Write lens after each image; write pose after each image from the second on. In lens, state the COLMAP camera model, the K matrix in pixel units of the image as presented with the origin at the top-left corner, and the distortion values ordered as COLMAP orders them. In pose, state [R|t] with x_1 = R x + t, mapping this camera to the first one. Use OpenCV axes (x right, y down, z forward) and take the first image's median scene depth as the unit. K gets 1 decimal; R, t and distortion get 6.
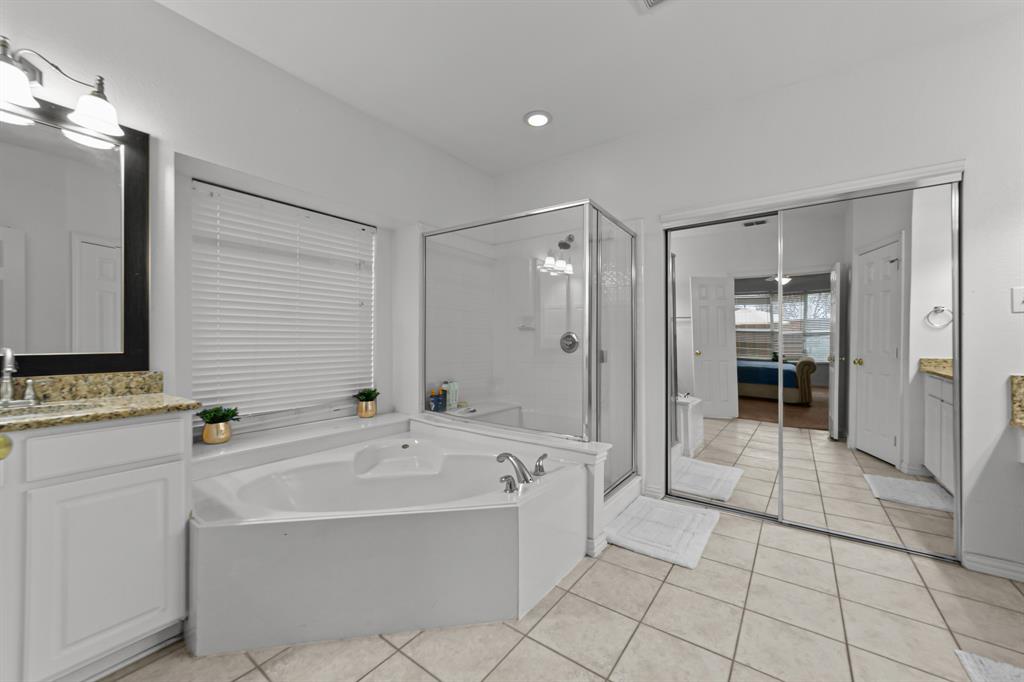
lens RADIAL K [[396.7, 0, 517.0], [0, 396.7, 334.7], [0, 0, 1]] dist [-0.014118, 0.007738]
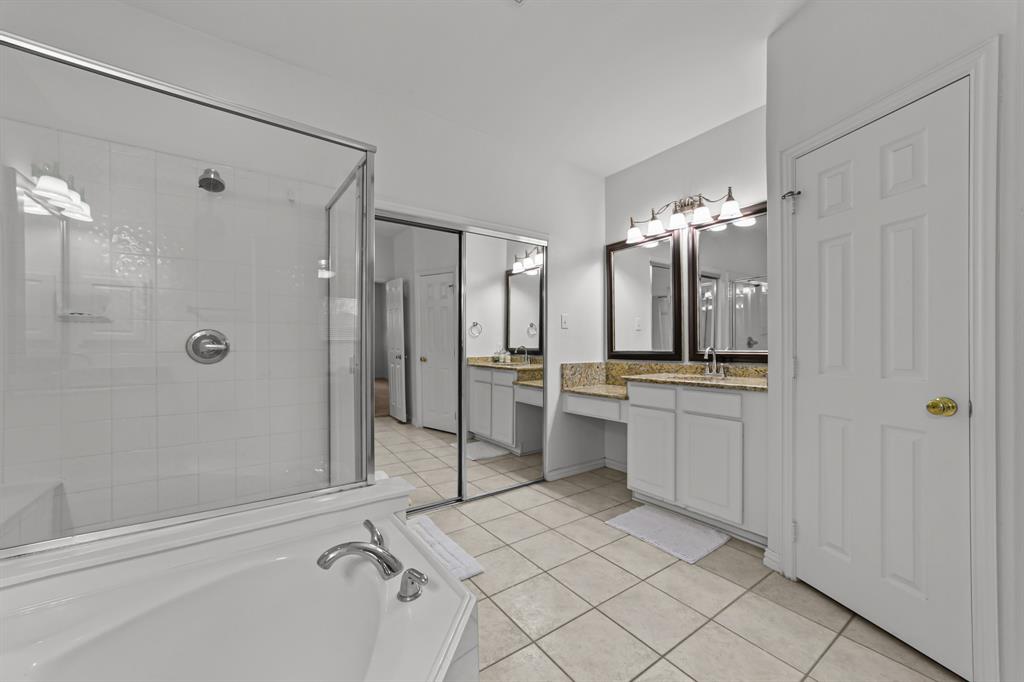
lens RADIAL K [[398.0, 0, 516.7], [0, 398.0, 347.4], [0, 0, 1]] dist [-0.015700, 0.007361]
pose [[0.312977, -0.004908, 0.949748, -0.445426], [-0.014403, 0.999847, 0.009913, 0.014970], [-0.949652, -0.016781, 0.312858, 0.574434]]
